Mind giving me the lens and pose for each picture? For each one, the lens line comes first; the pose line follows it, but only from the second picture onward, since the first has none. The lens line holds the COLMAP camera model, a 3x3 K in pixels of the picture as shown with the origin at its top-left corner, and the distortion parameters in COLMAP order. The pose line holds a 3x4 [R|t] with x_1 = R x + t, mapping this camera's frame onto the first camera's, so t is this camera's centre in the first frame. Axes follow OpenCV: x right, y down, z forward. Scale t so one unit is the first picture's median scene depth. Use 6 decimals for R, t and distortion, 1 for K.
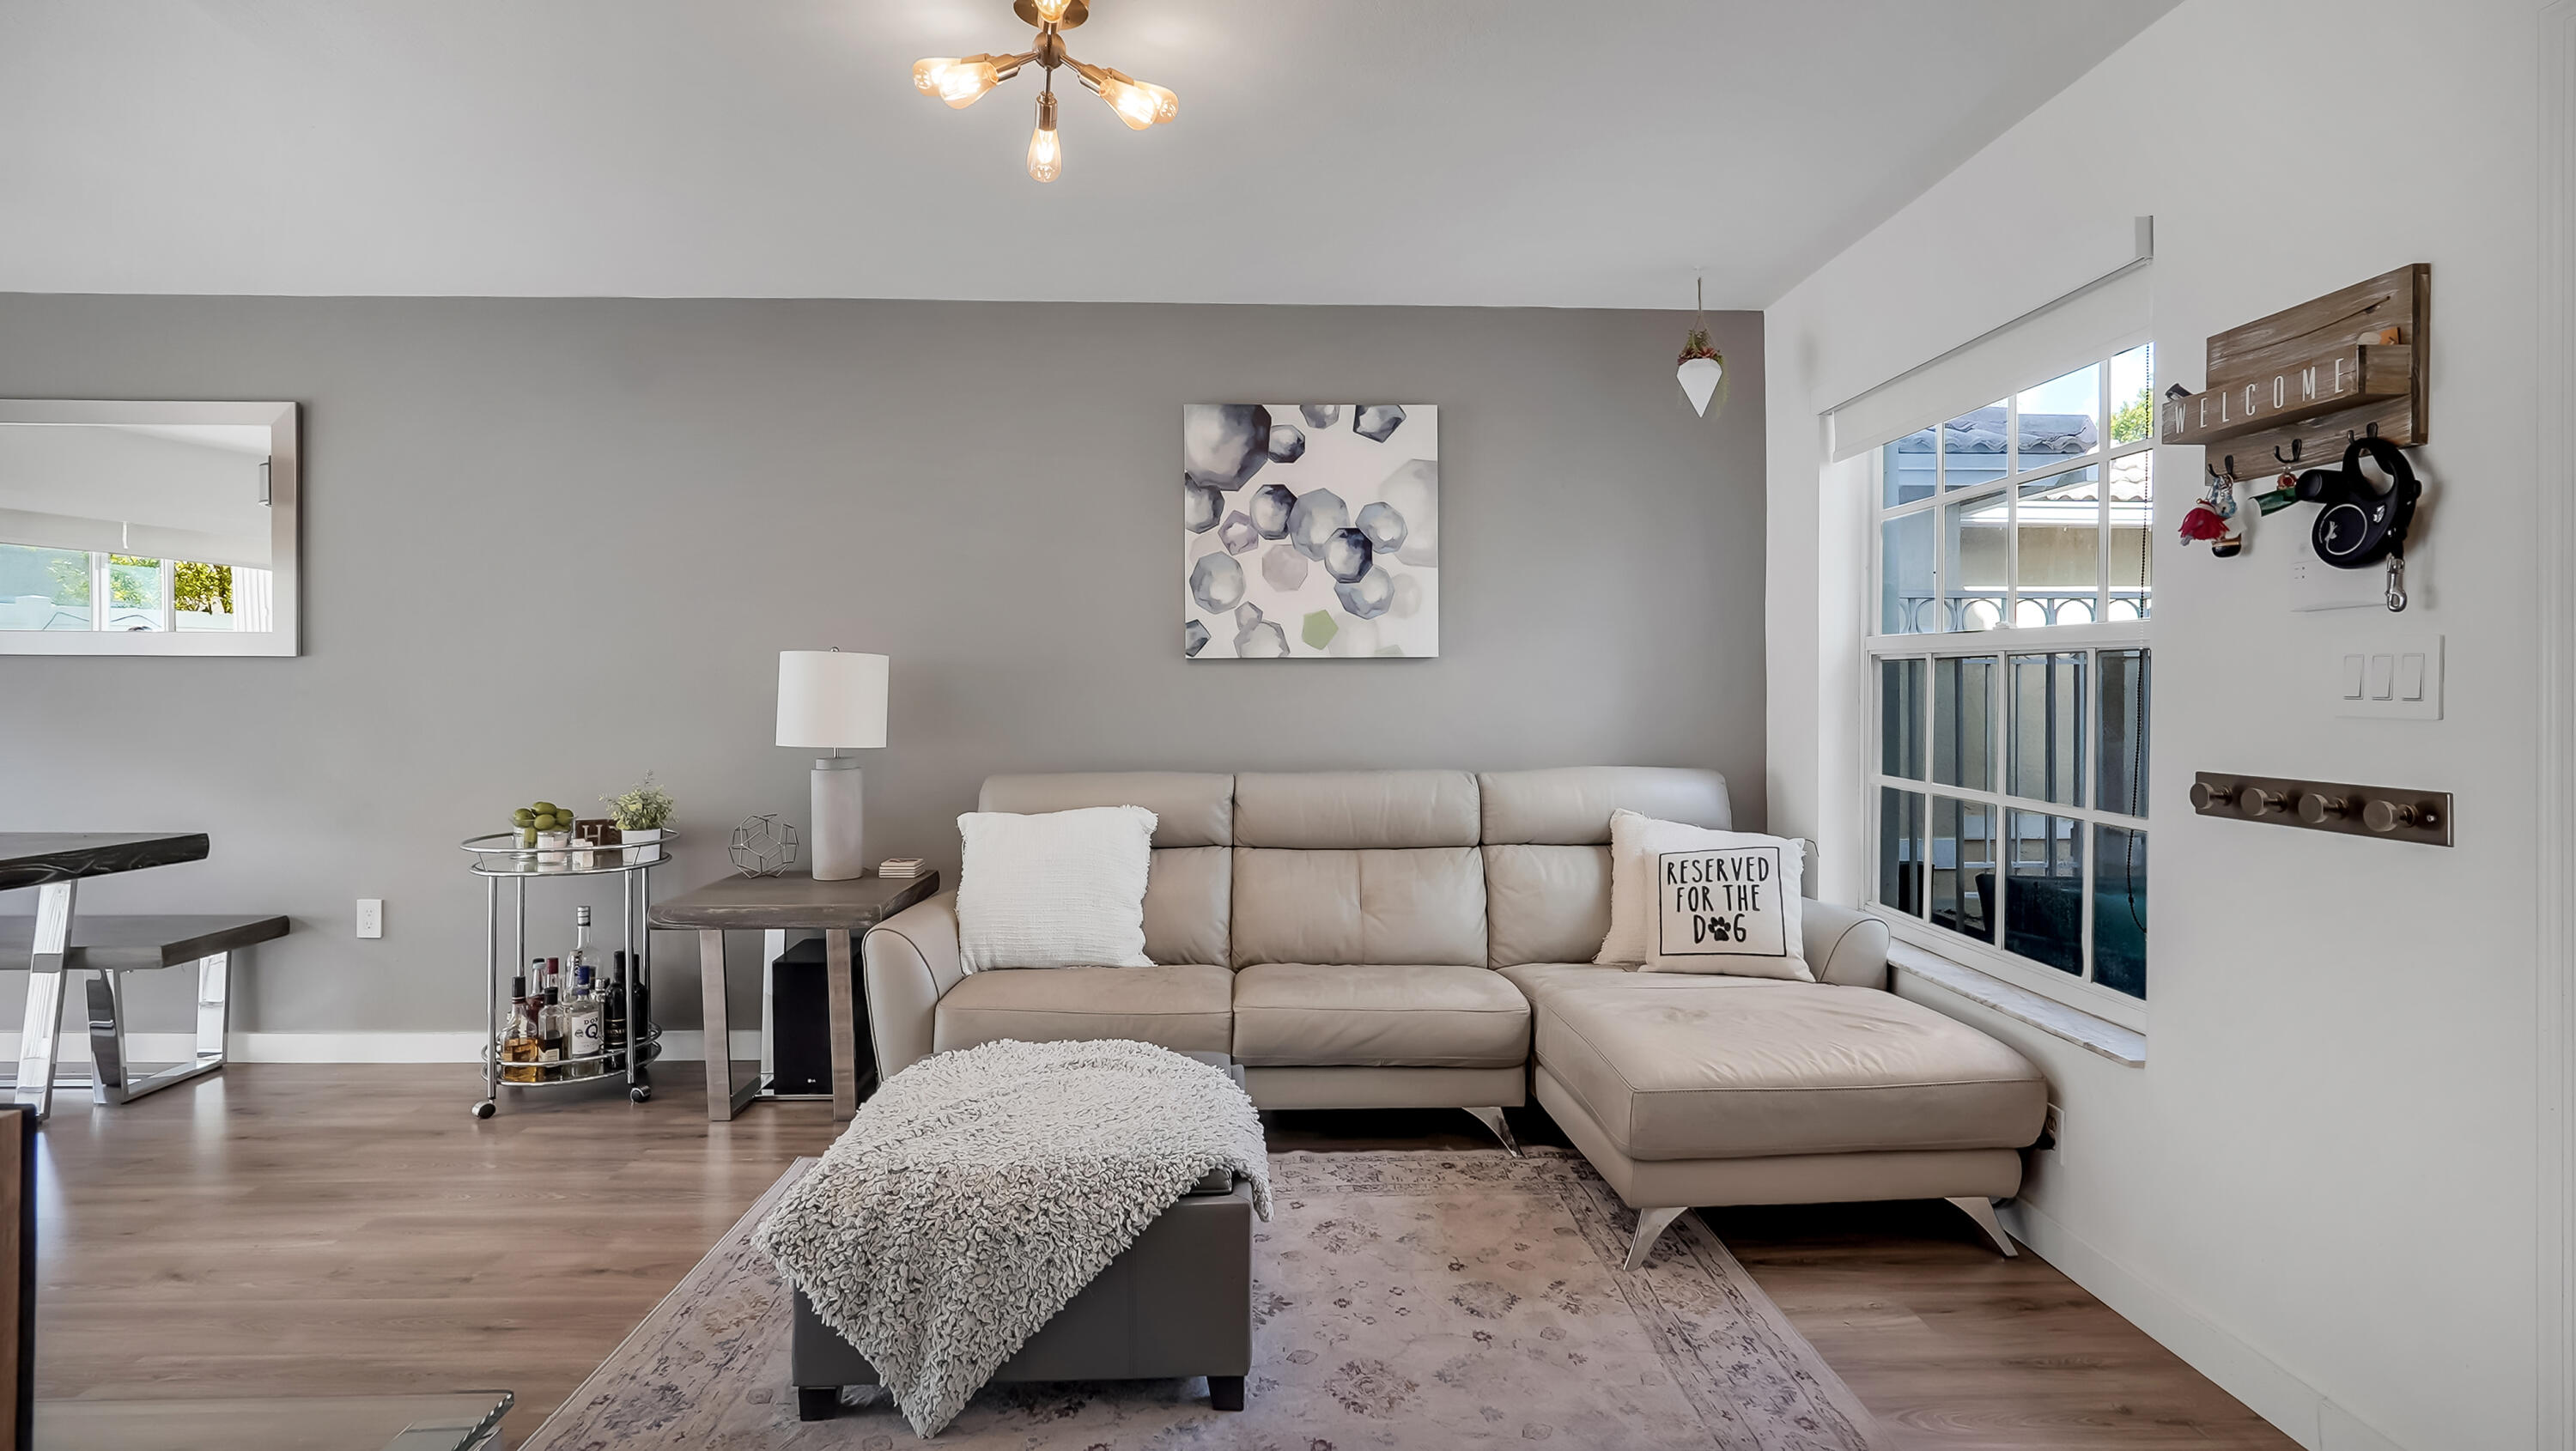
lens RADIAL K [[1230.8, 0, 1298.1], [0, 1230.8, 691.5], [0, 0, 1]] dist [-0.003461, -0.000439]
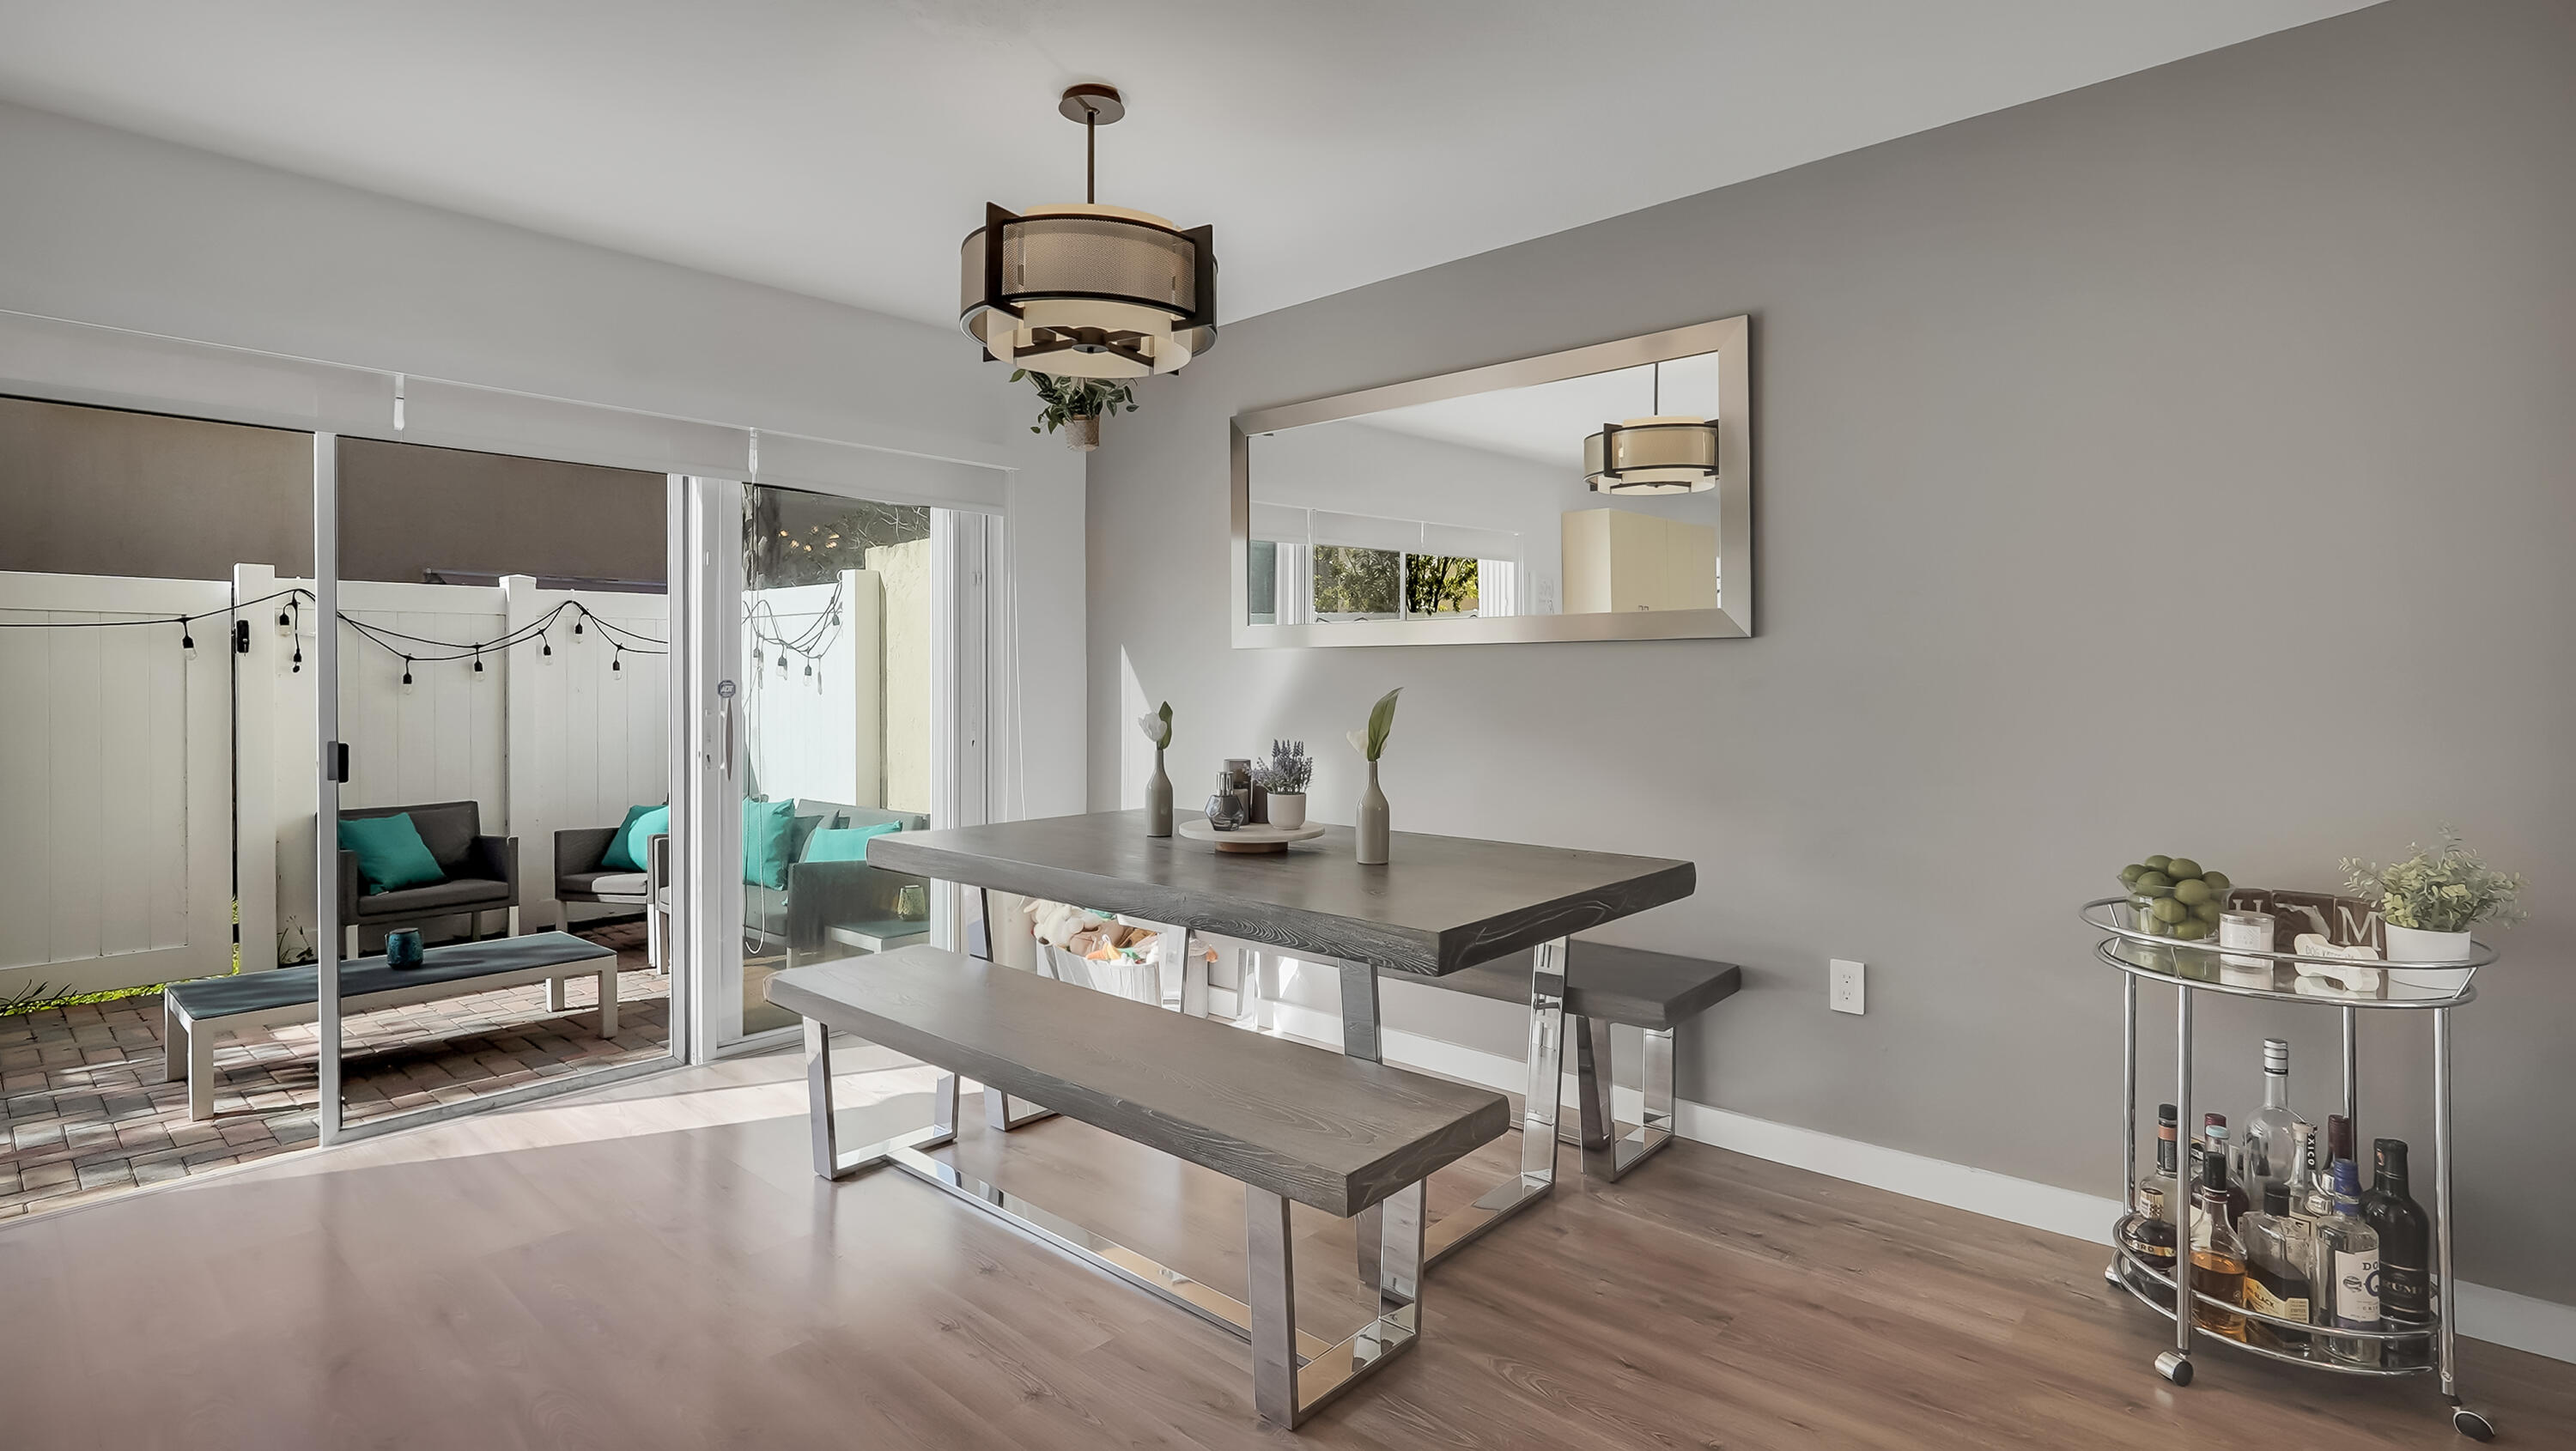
lens RADIAL K [[1225.2, 0, 1288.0], [0, 1225.2, 725.5], [0, 0, 1]] dist [-0.003859, 0.000487]
pose [[0.727675, 0.020327, -0.685621, -0.495990], [0.003628, 0.999433, 0.033482, 0.000498], [0.685912, -0.026851, 0.727189, 0.231065]]
